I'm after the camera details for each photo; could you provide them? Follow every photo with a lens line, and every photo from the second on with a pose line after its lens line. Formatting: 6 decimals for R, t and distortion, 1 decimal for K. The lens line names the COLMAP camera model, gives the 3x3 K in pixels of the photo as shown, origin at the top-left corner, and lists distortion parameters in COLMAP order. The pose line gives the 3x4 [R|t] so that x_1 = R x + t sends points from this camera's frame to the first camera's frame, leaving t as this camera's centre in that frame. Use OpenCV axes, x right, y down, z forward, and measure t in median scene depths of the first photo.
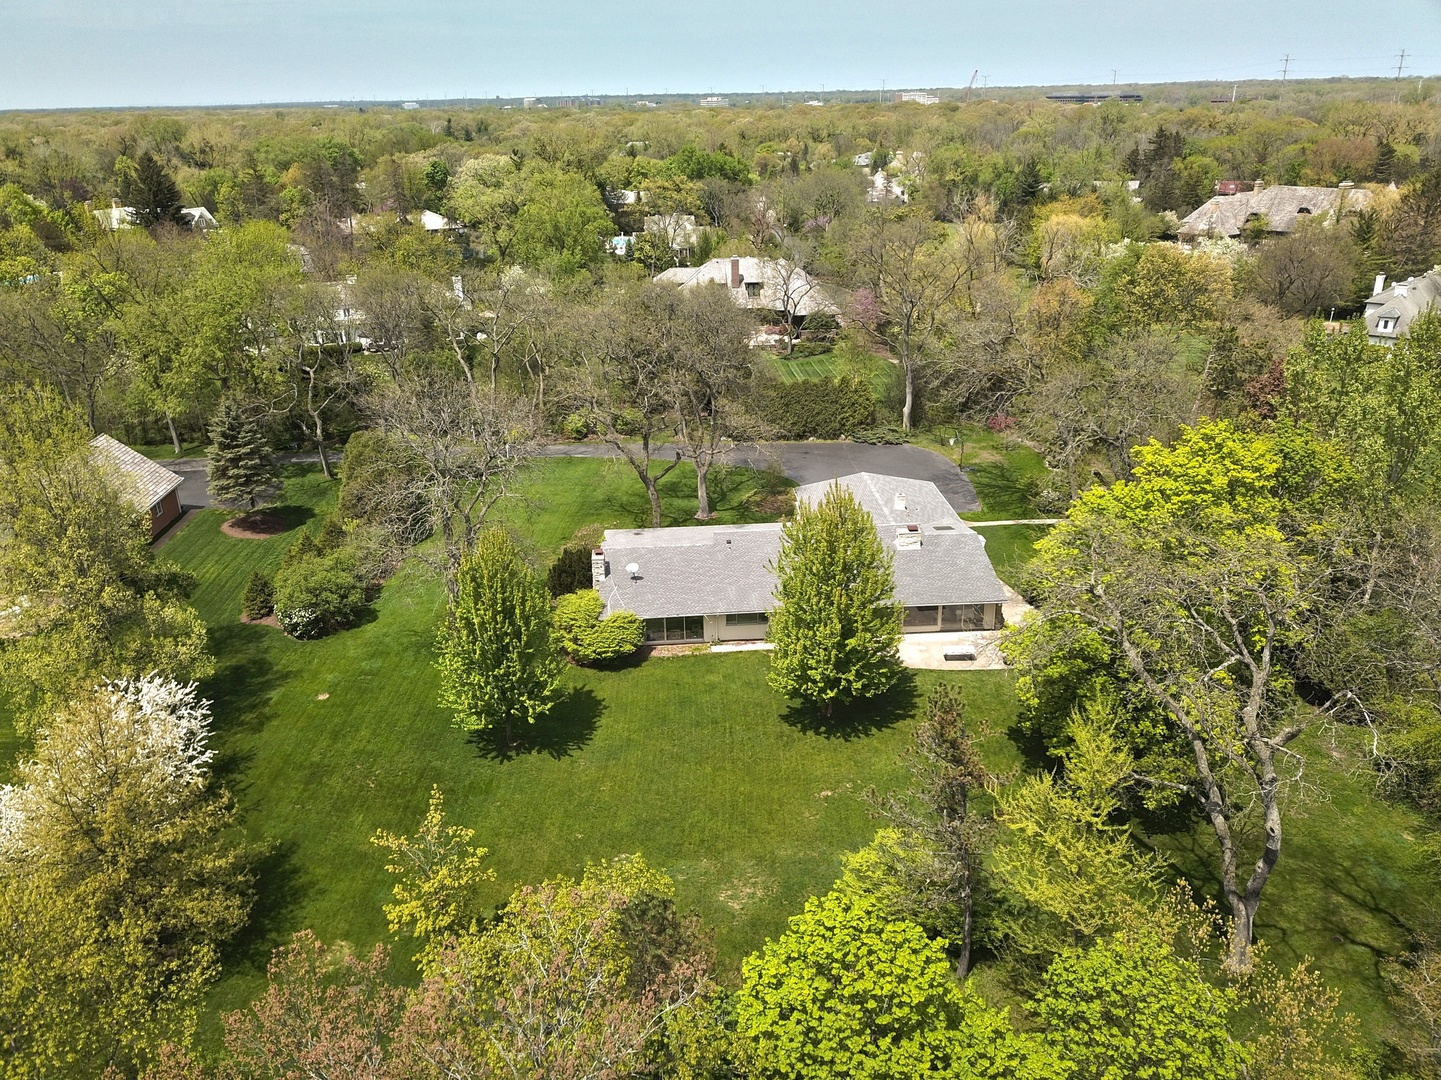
lens RADIAL K [[1106.3, 0, 713.8], [0, 1106.3, 543.2], [0, 0, 1]] dist [0.042589, -0.032550]
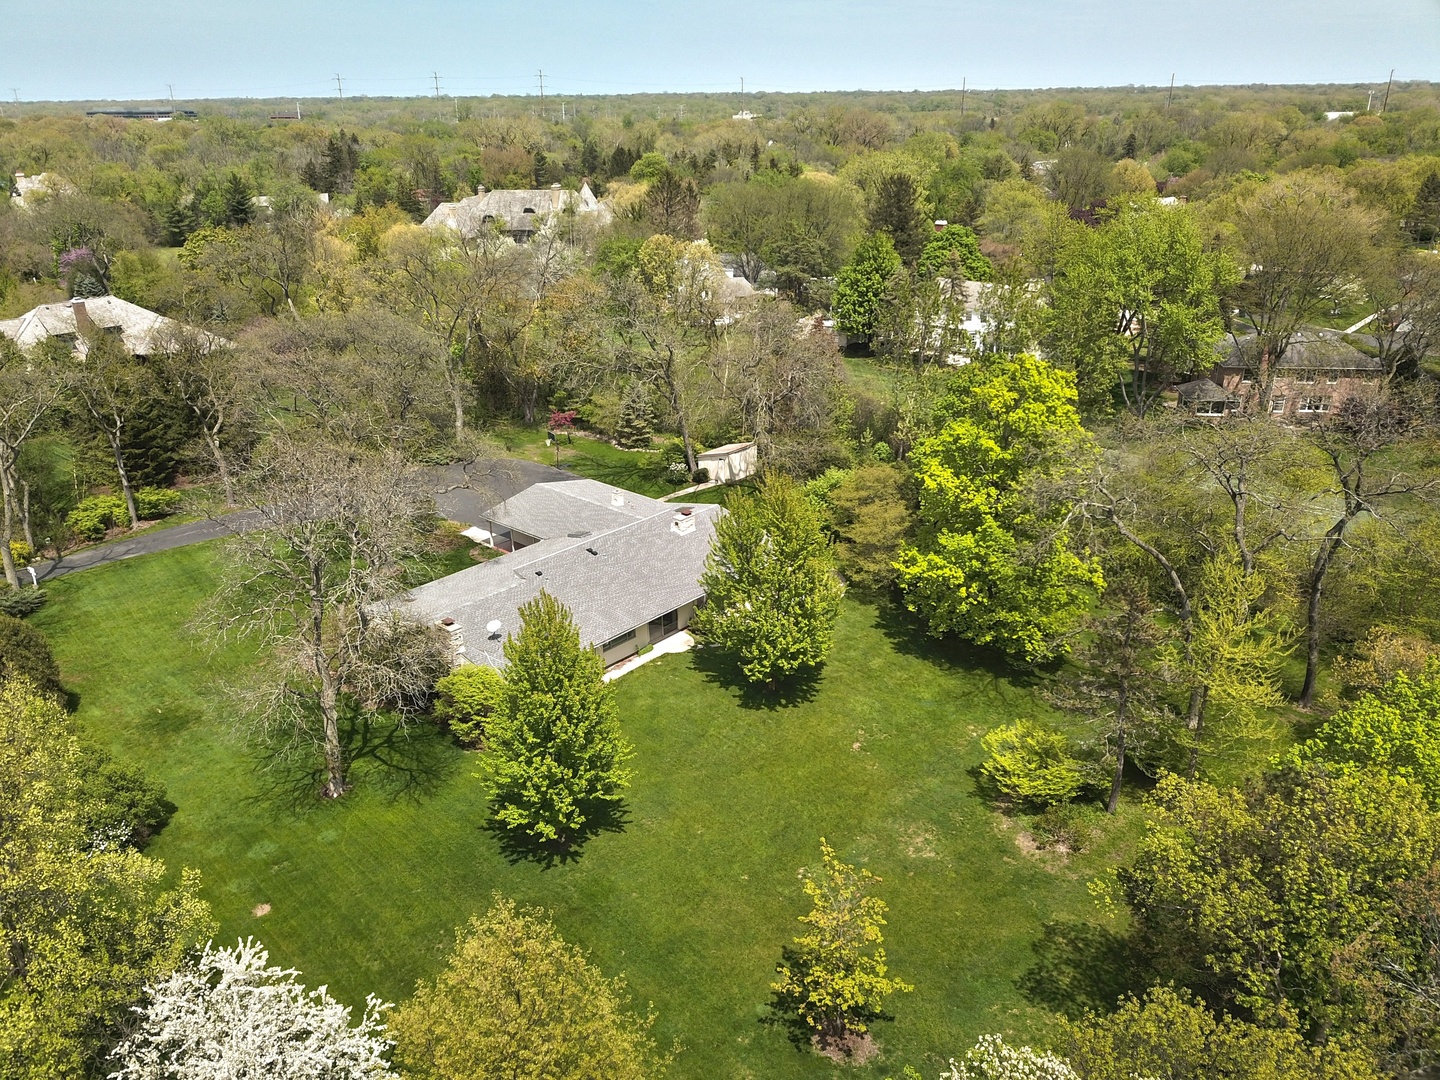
lens RADIAL K [[1105.5, 0, 713.3], [0, 1105.5, 543.2], [0, 0, 1]] dist [0.042589, -0.032550]
pose [[0.716523, -0.257204, 0.648414, -0.154450], [0.265551, 0.960126, 0.087406, -0.022694], [-0.645041, 0.109559, 0.756253, 0.065881]]
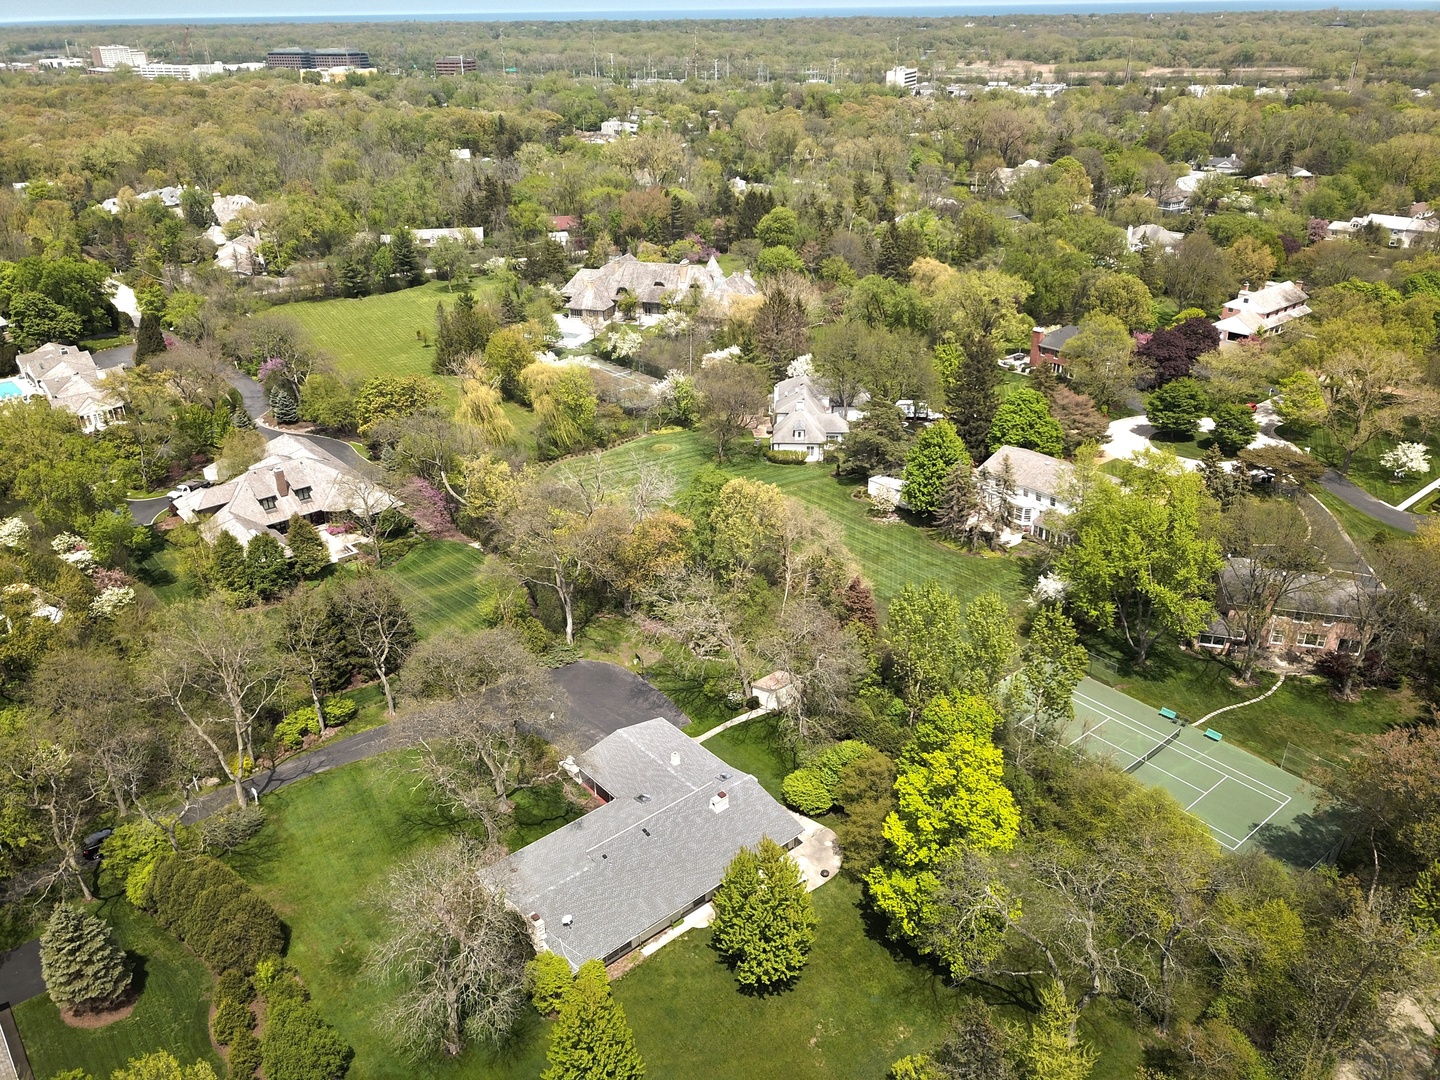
lens RADIAL K [[1105.5, 0, 713.3], [0, 1105.5, 543.2], [0, 0, 1]] dist [0.042589, -0.032550]
pose [[0.802350, -0.251364, 0.541341, -0.157686], [0.222388, 0.967586, 0.119672, -0.153773], [-0.553875, 0.024369, 0.832243, -0.043749]]
